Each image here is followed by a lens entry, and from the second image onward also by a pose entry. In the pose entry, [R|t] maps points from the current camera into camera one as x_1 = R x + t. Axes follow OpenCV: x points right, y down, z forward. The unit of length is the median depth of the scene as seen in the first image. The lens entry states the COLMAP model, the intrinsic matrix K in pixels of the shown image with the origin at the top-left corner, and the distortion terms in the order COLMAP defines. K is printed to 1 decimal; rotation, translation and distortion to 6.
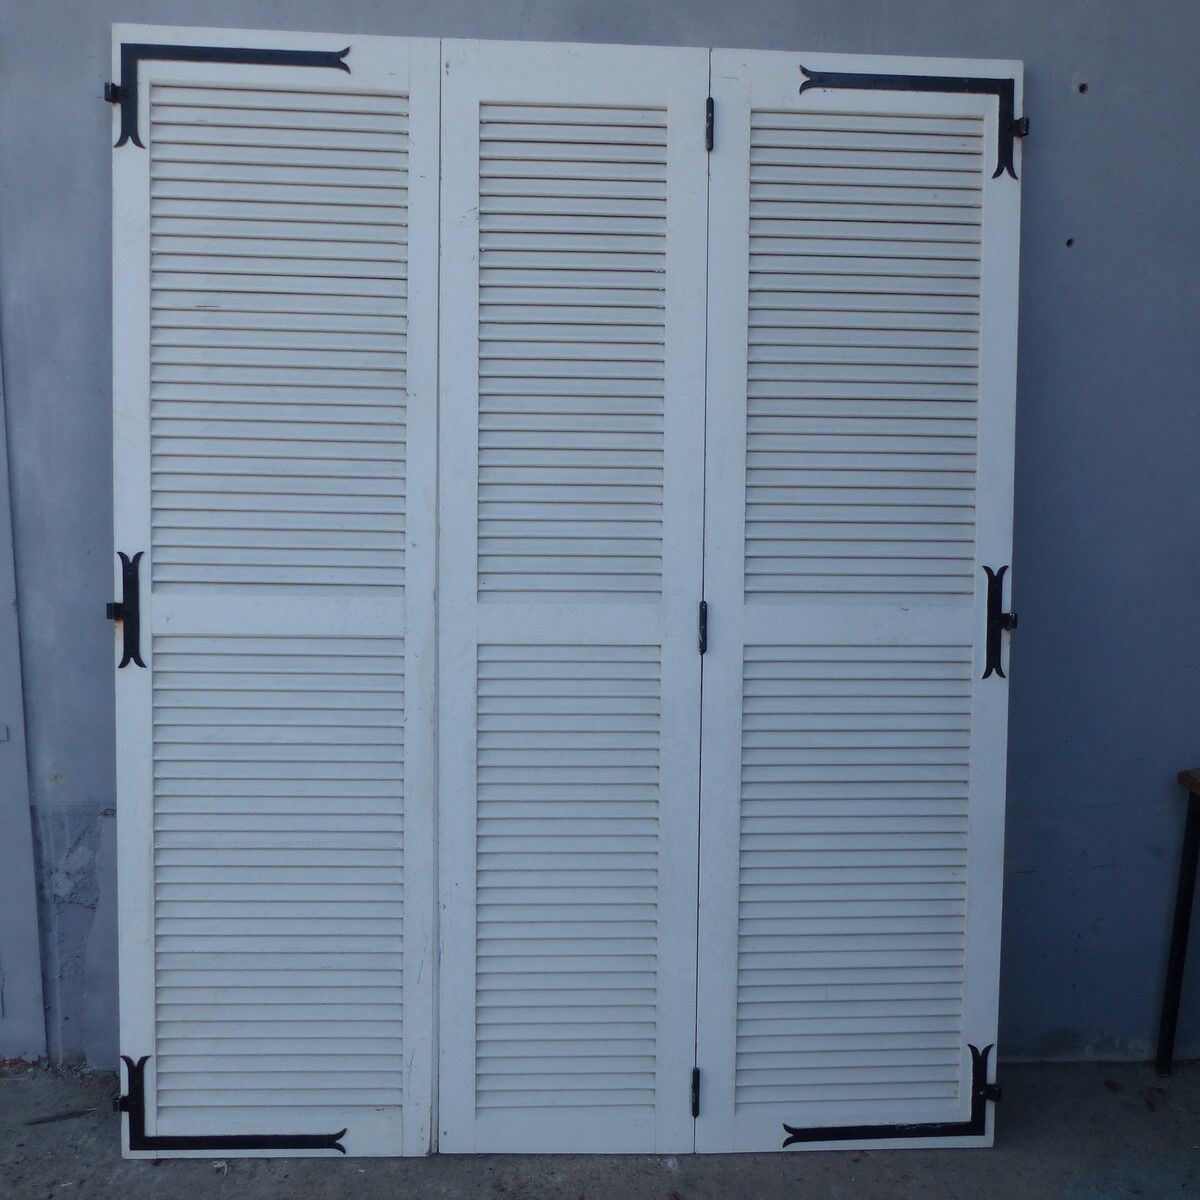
lens RADIAL K [[1207.1, 0, 594.3], [0, 1207.1, 599.0], [0, 0, 1]] dist [-0.027912, 0.015125]
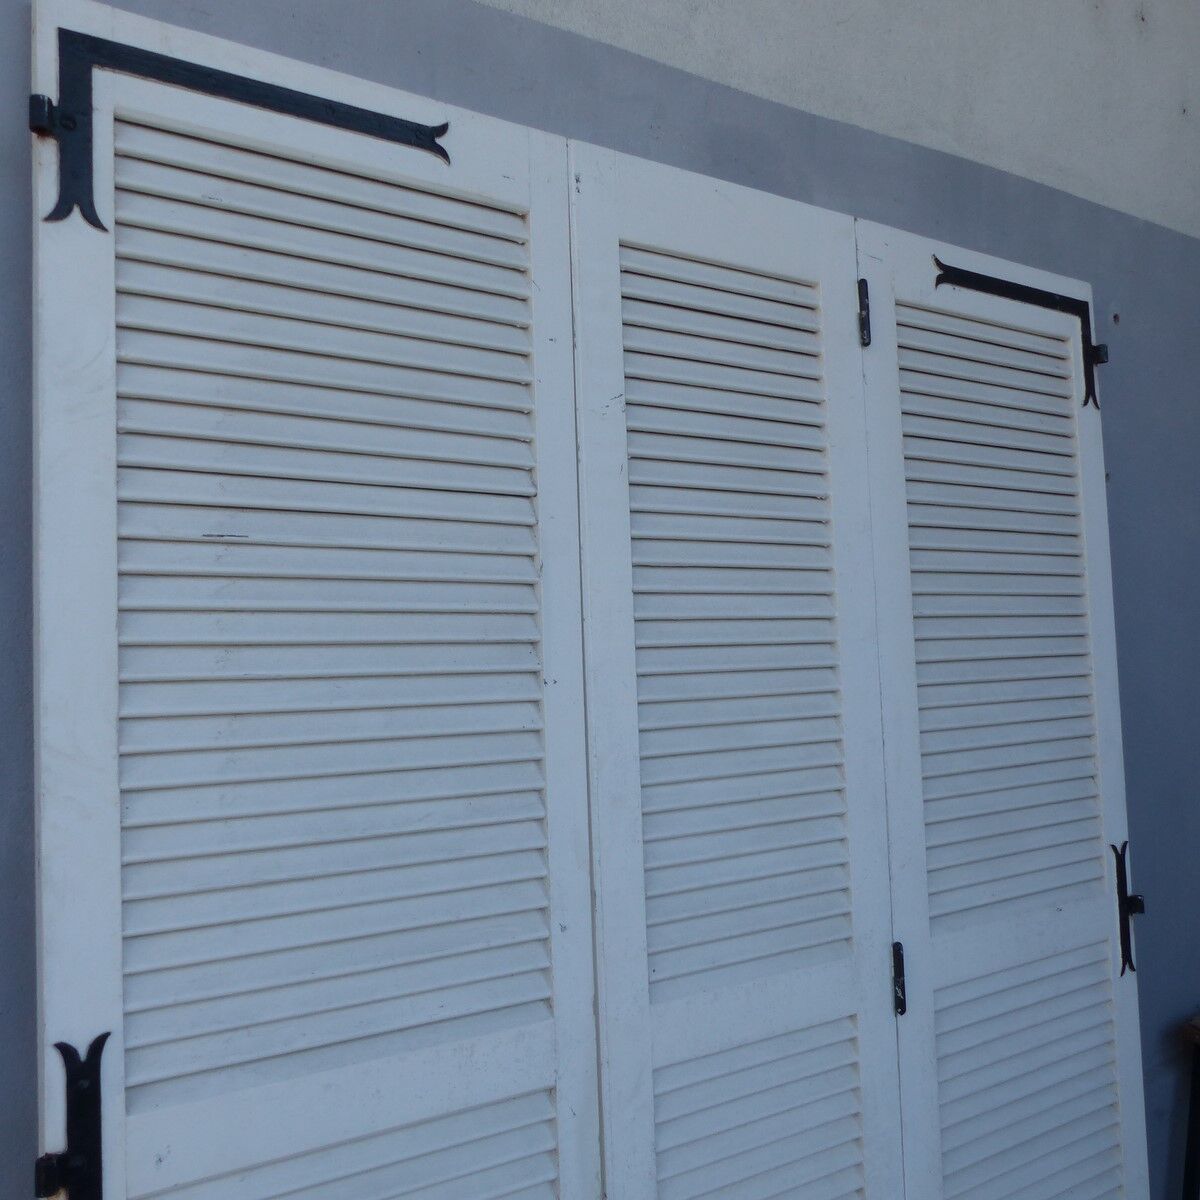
lens RADIAL K [[1207.1, 0, 594.3], [0, 1207.1, 599.0], [0, 0, 1]] dist [-0.027912, 0.015125]
pose [[0.847624, -0.009931, 0.530504, -0.457137], [0.074436, 0.992163, -0.100359, -0.147289], [-0.525350, 0.124555, 0.841720, 0.461093]]
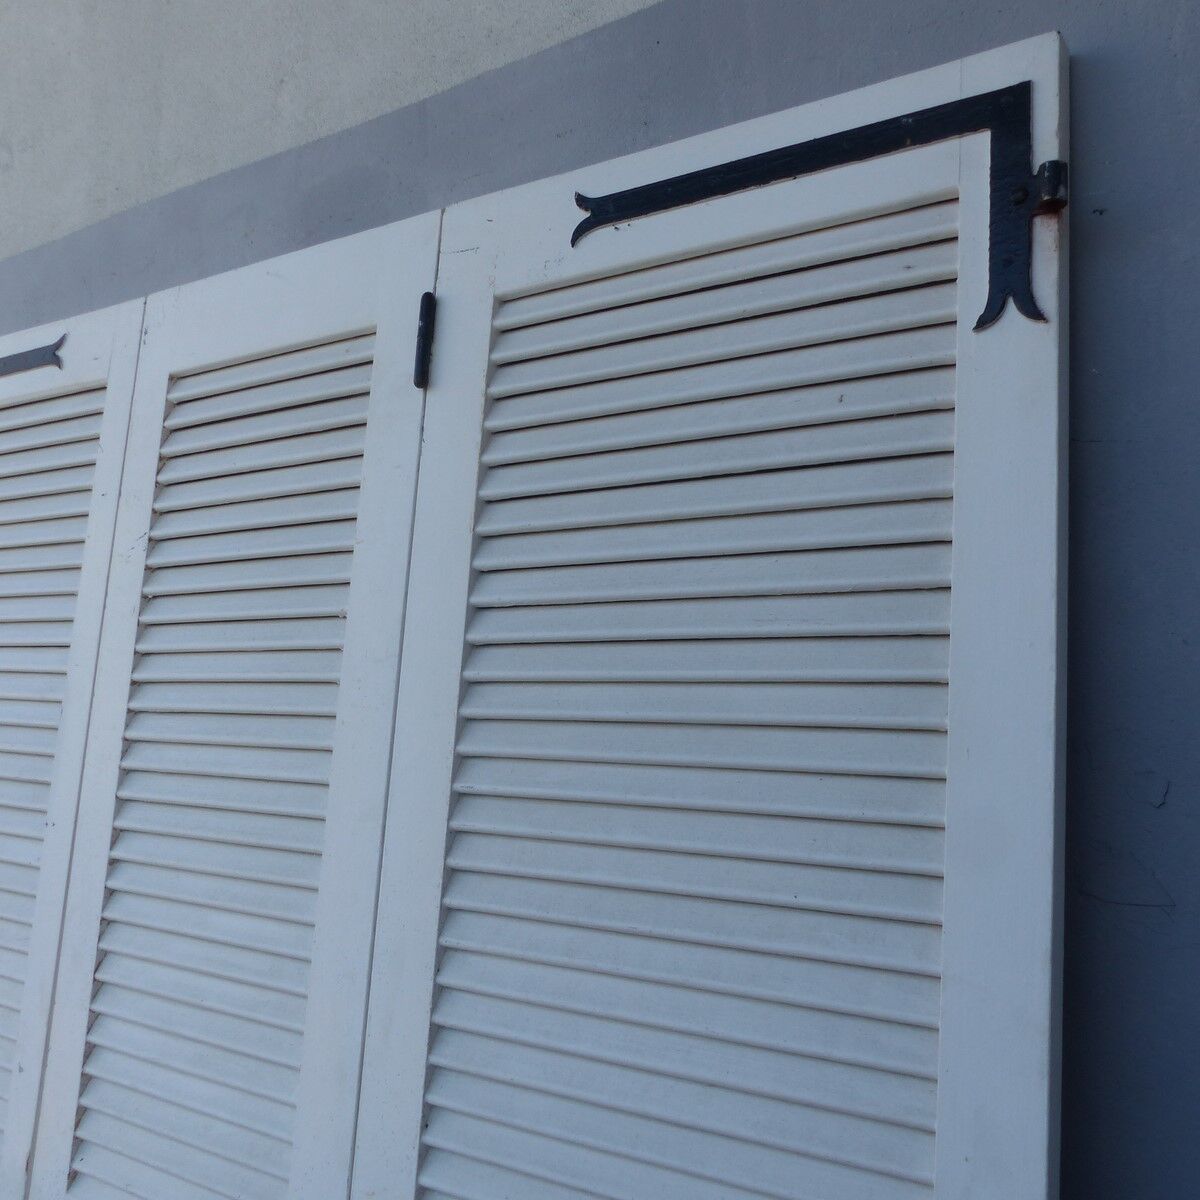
lens RADIAL K [[1207.1, 0, 594.3], [0, 1207.1, 599.0], [0, 0, 1]] dist [-0.027912, 0.015125]
pose [[0.785972, -0.055878, -0.615731, 0.471603], [-0.091584, 0.974398, -0.205333, -0.180457], [0.611441, 0.217777, 0.760732, 0.661932]]
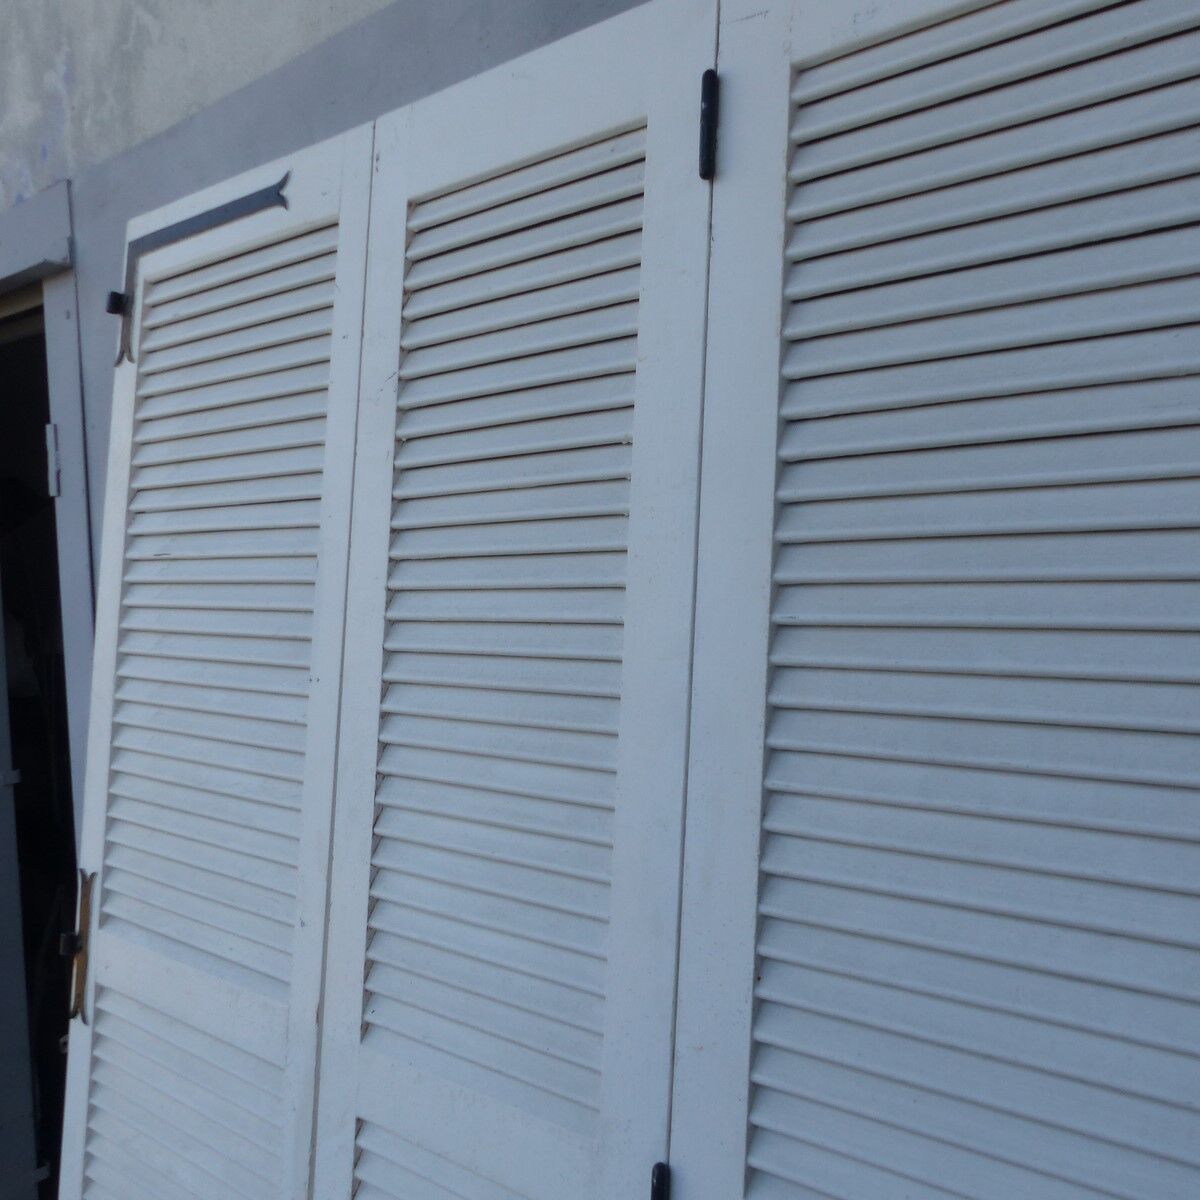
lens RADIAL K [[1208.7, 0, 596.3], [0, 1208.7, 593.0], [0, 0, 1]] dist [-0.014385, 0.001010]
pose [[0.702025, -0.018888, -0.711902, 0.395100], [-0.075846, 0.991980, -0.101113, -0.160935], [0.708102, 0.124979, 0.694962, 0.658691]]
